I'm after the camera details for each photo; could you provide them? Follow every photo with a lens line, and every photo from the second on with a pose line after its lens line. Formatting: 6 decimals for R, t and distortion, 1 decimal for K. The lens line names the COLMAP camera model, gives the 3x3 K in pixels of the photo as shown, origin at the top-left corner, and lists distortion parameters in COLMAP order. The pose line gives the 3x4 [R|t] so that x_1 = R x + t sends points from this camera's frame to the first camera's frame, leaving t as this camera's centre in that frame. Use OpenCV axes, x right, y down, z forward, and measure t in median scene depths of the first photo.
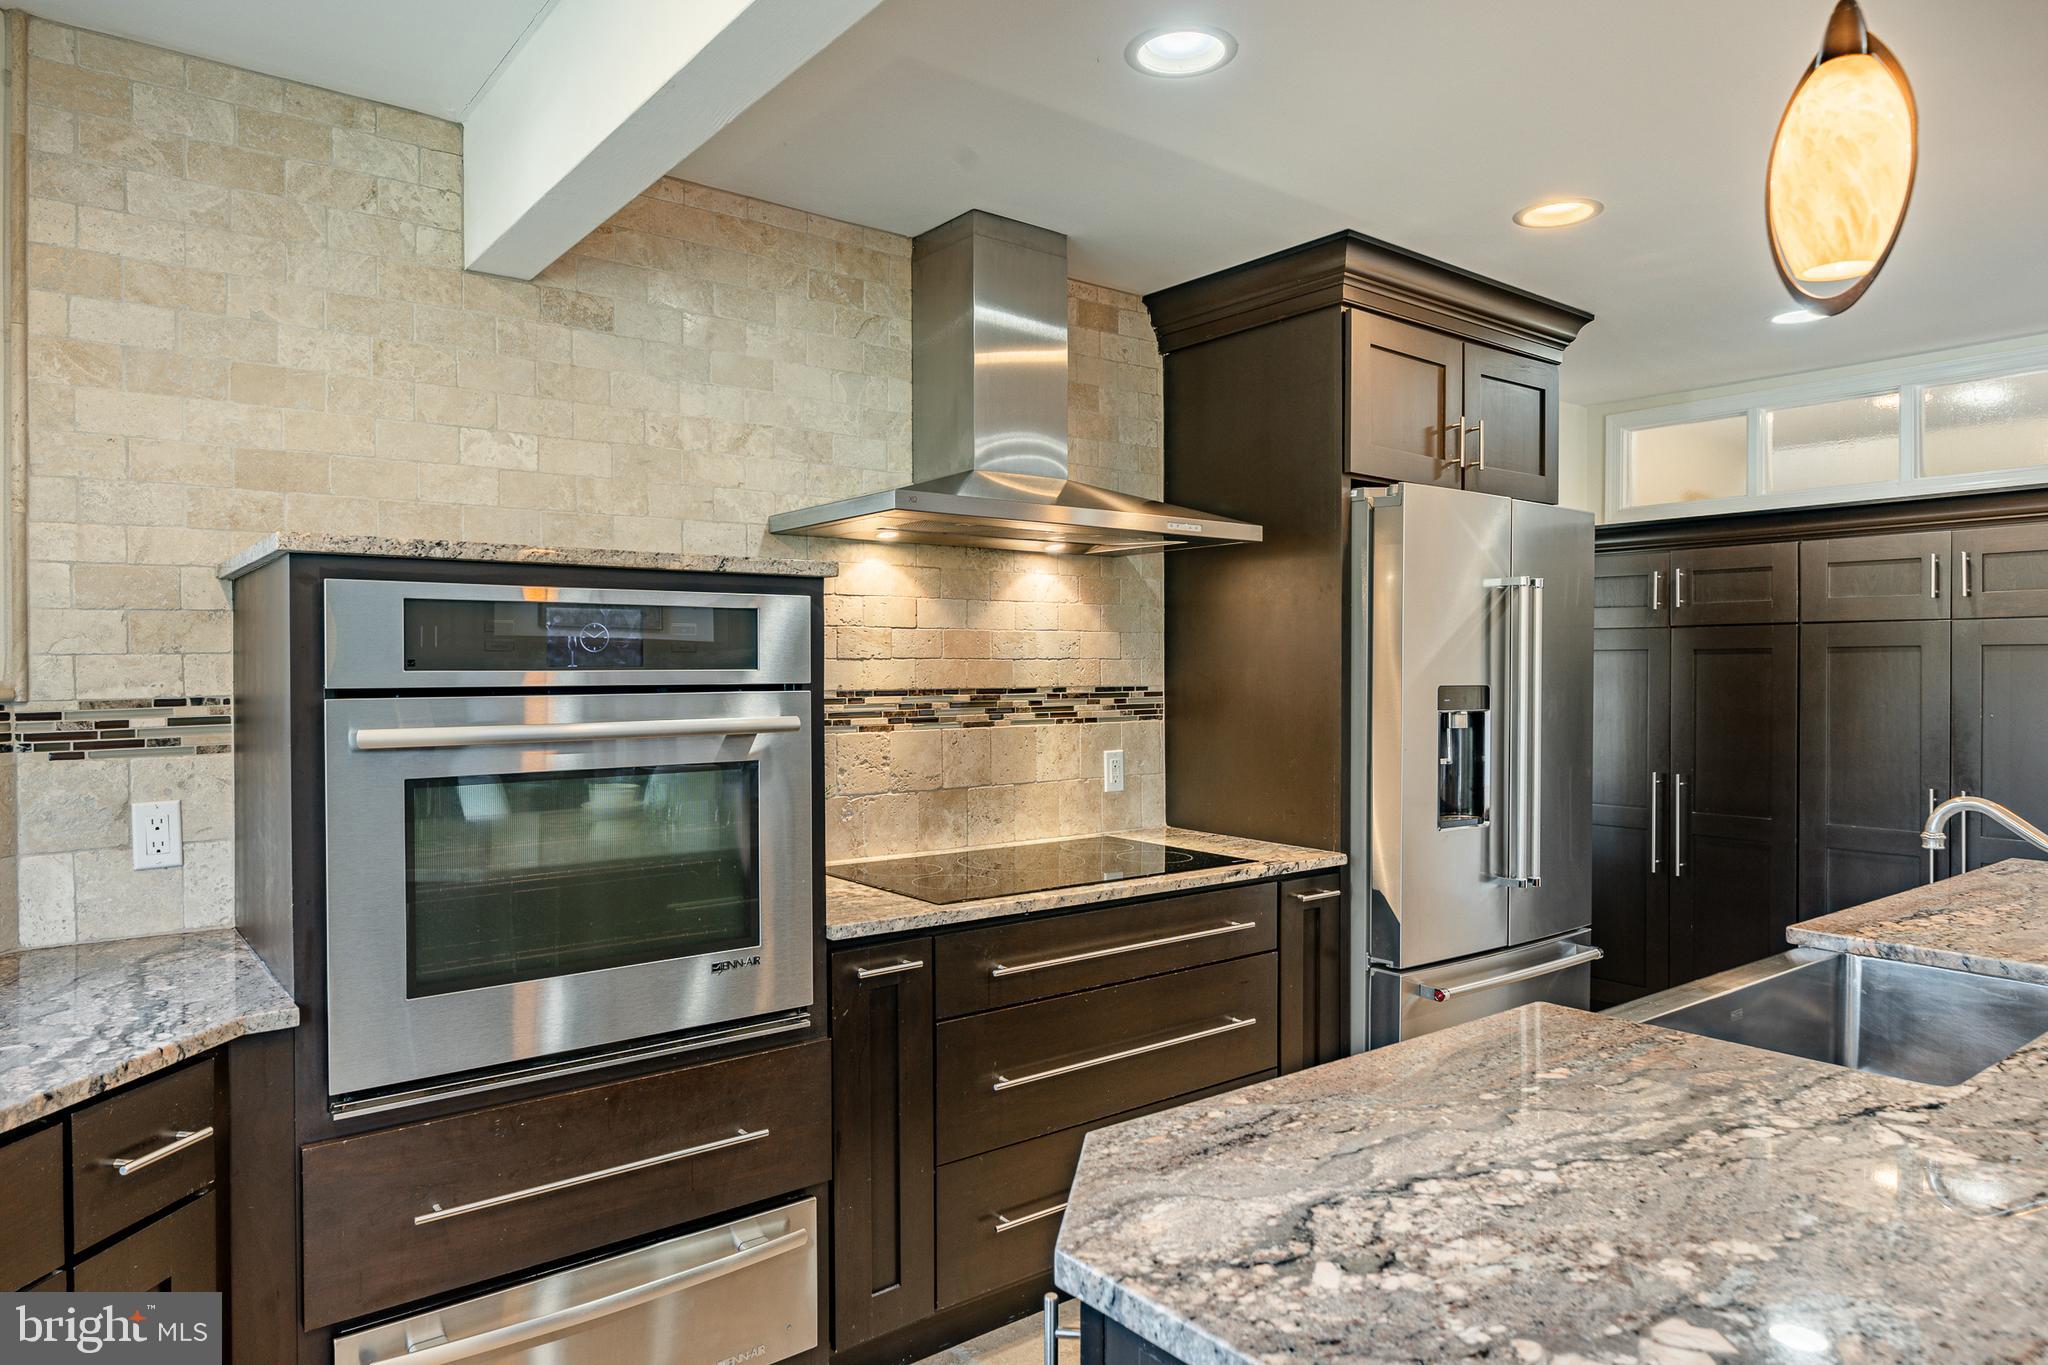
lens RADIAL K [[1266.9, 0, 1022.9], [0, 1266.9, 680.0], [0, 0, 1]] dist [-0.006045, -0.000139]
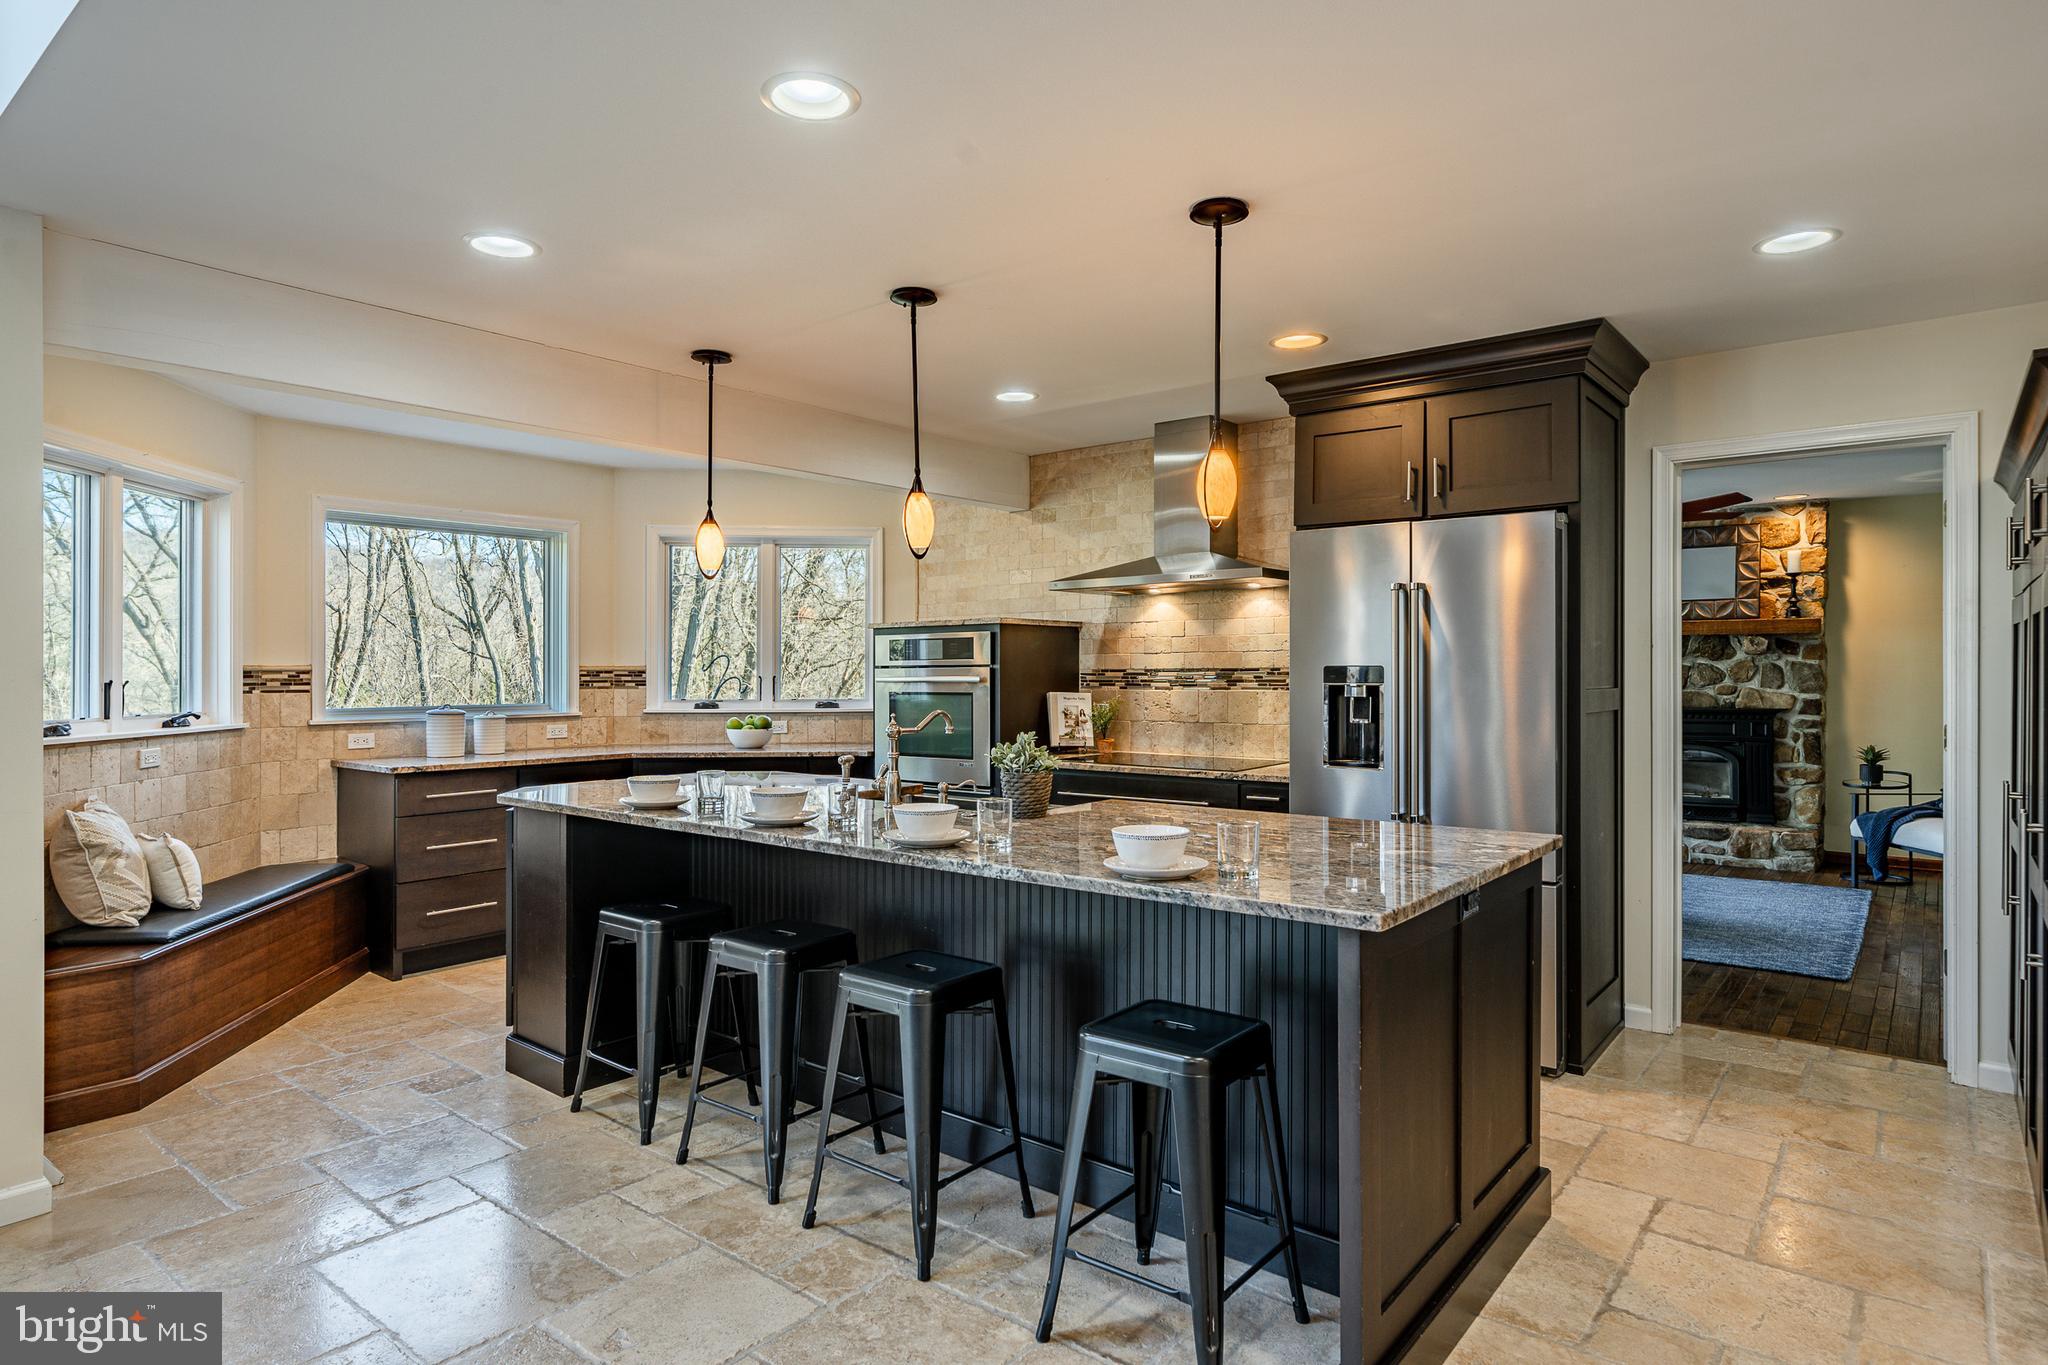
lens RADIAL K [[1137.8, 0, 1005.8], [0, 1137.8, 652.1], [0, 0, 1]] dist [-0.001561, 0.000653]
pose [[0.220262, -0.014417, -0.975334, 1.518413], [-0.002431, 0.999880, -0.015329, 0.009361], [0.975438, 0.005748, 0.220200, 0.360245]]
